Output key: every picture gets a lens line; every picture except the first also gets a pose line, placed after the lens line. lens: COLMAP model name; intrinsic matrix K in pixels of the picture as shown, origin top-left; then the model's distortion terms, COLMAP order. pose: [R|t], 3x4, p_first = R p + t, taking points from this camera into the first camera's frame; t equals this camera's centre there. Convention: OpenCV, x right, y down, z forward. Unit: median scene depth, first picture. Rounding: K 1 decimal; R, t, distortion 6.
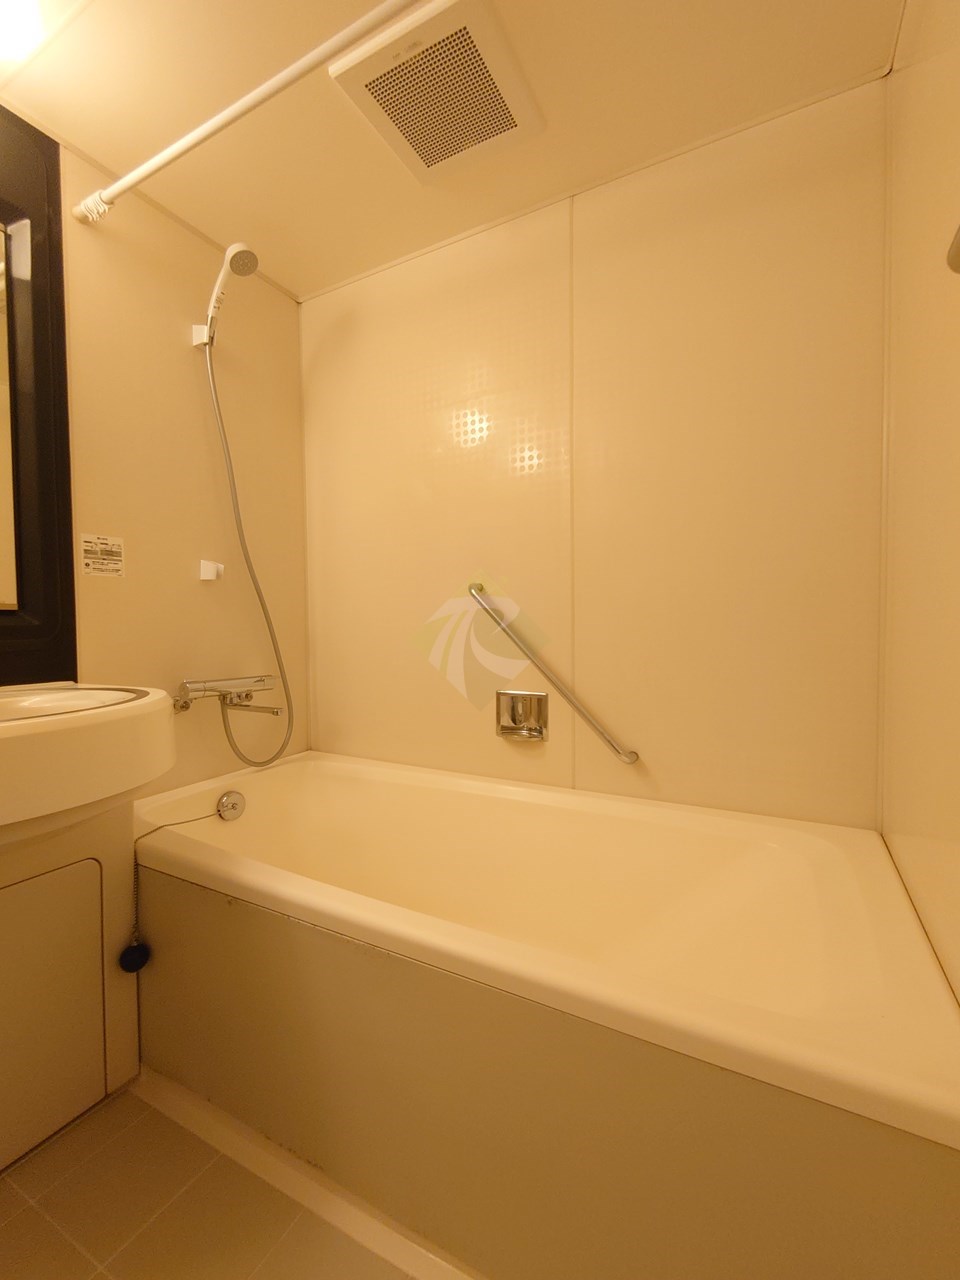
lens RADIAL K [[551.8, 0, 479.0], [0, 551.8, 642.7], [0, 0, 1]] dist [0.001545, -0.001196]
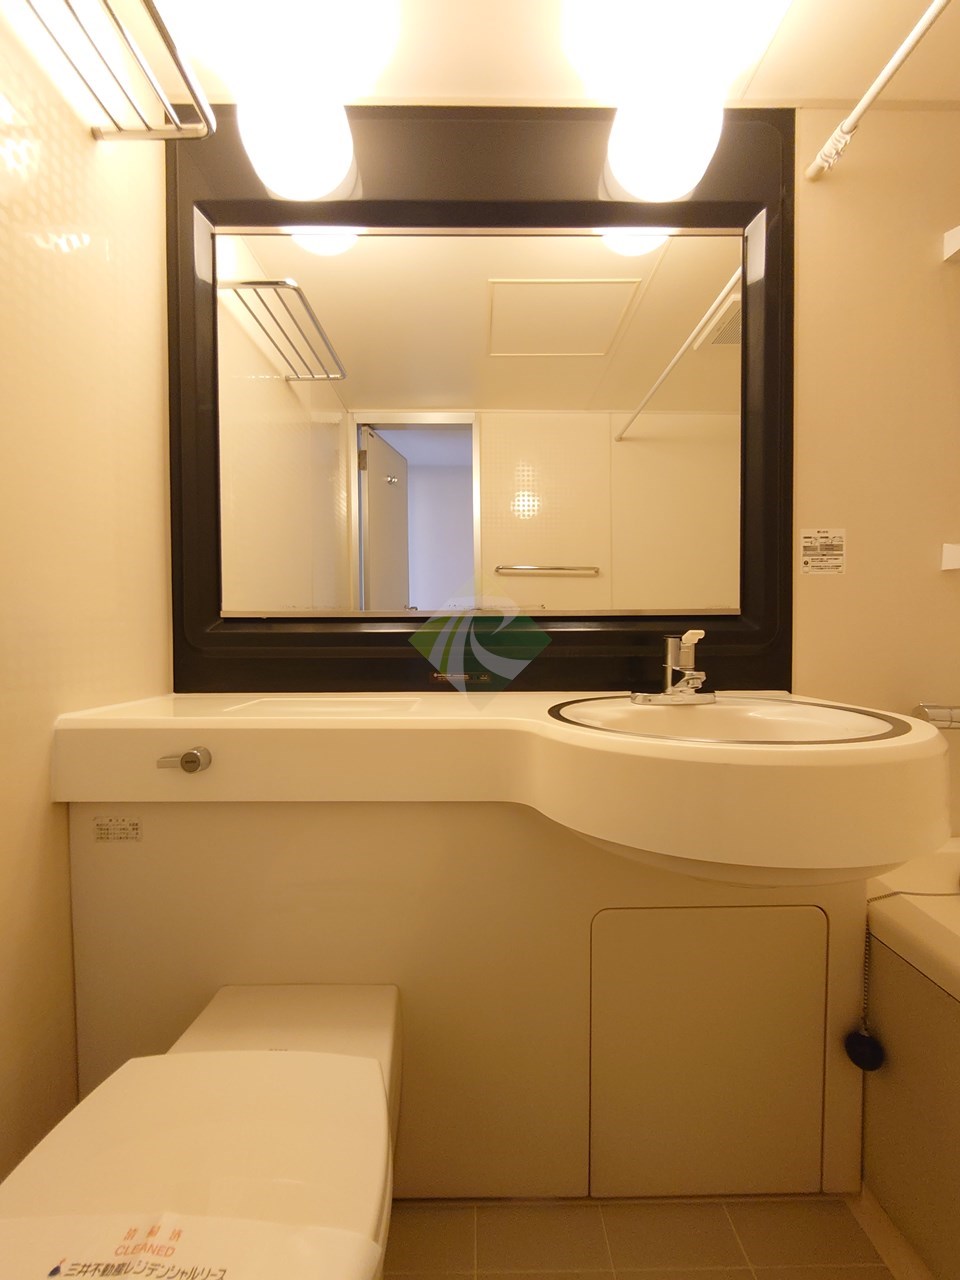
lens RADIAL K [[551.8, 0, 479.2], [0, 551.8, 641.1], [0, 0, 1]] dist [0.001545, -0.001196]
pose [[0.485589, 0.025648, -0.873811, -0.186417], [-0.028380, 0.999505, 0.013566, -0.011853], [0.873727, 0.018212, 0.486076, 0.105039]]
